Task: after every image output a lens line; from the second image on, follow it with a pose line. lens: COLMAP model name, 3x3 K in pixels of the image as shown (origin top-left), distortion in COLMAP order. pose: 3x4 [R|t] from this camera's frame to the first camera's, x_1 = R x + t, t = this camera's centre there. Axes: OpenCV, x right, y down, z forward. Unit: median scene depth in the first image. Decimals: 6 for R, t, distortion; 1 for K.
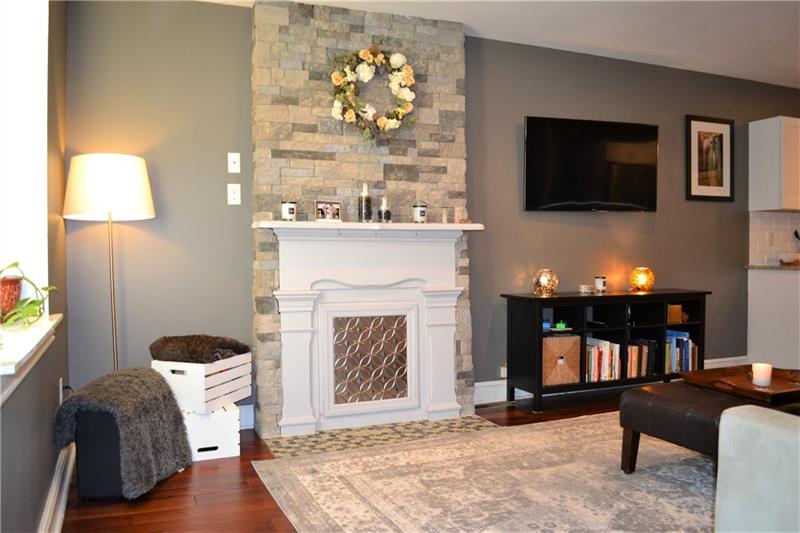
lens RADIAL K [[659.4, 0, 400.0], [0, 659.4, 266.5], [0, 0, 1]] dist [-0.069908, -0.000627]
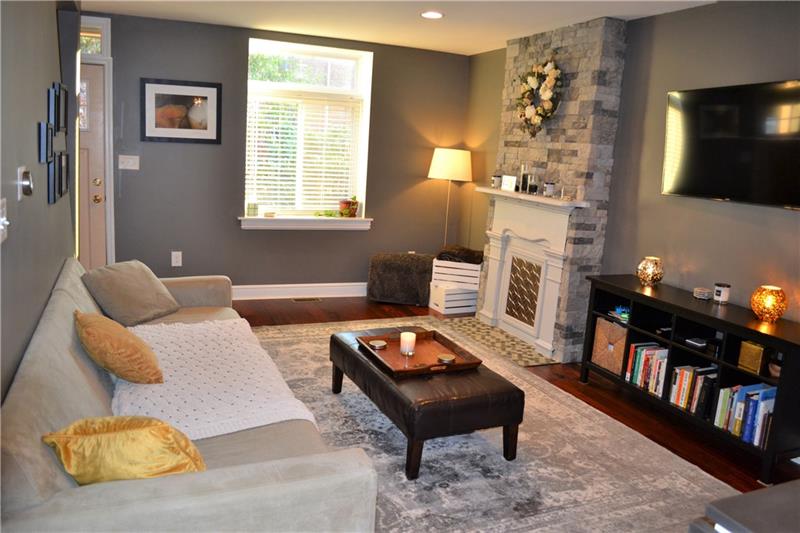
lens RADIAL K [[659.4, 0, 400.0], [0, 659.4, 266.5], [0, 0, 1]] dist [-0.069908, -0.000627]
pose [[-0.016734, 0.184209, -0.982745, 1.297453], [-0.074485, 0.979922, 0.184948, -0.146170], [0.997082, 0.076295, -0.002677, 0.729608]]
